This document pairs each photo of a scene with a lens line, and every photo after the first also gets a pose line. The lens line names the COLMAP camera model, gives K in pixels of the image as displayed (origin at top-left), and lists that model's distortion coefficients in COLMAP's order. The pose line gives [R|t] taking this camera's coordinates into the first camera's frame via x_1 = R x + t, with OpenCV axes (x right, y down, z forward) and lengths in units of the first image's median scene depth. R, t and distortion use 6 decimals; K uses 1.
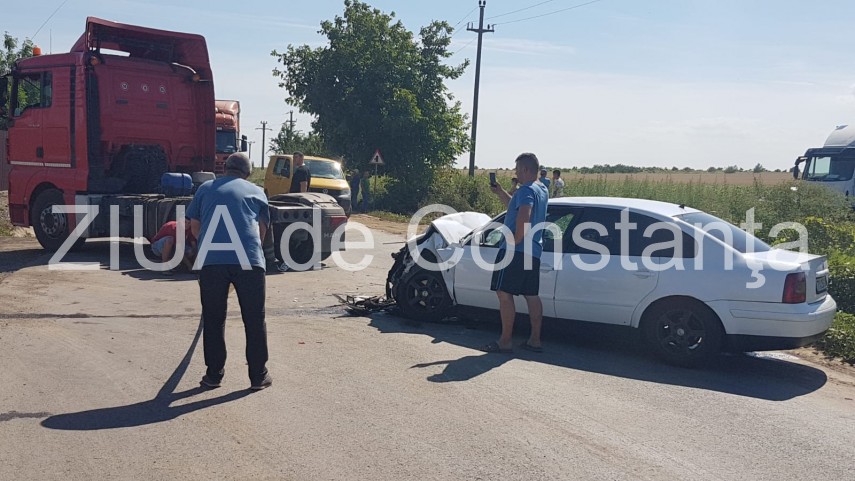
lens RADIAL K [[933.7, 0, 447.6], [0, 933.7, 270.8], [0, 0, 1]] dist [0.156413, 0.000000]
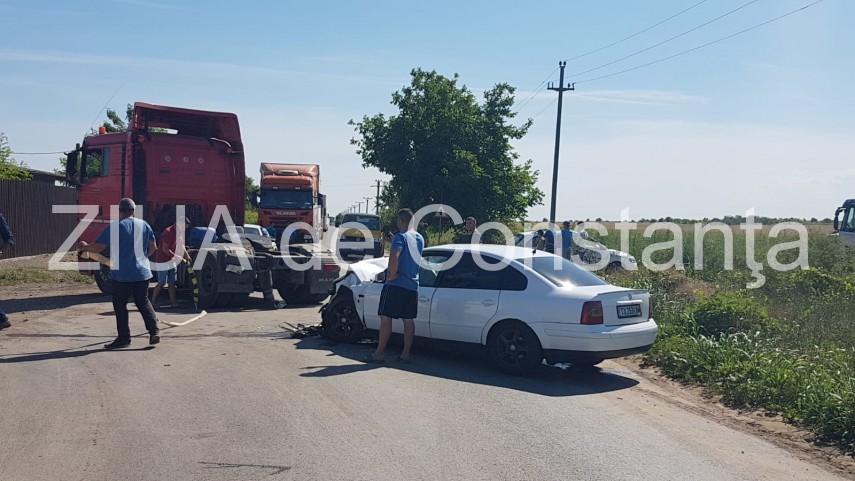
lens RADIAL K [[933.7, 0, 438.7], [0, 933.7, 273.7], [0, 0, 1]] dist [0.156413, 0.000000]
pose [[0.991052, -0.002076, -0.133458, 0.081440], [-0.005113, 0.998555, -0.053497, 0.008610], [0.133376, 0.053701, 0.989609, -0.070829]]
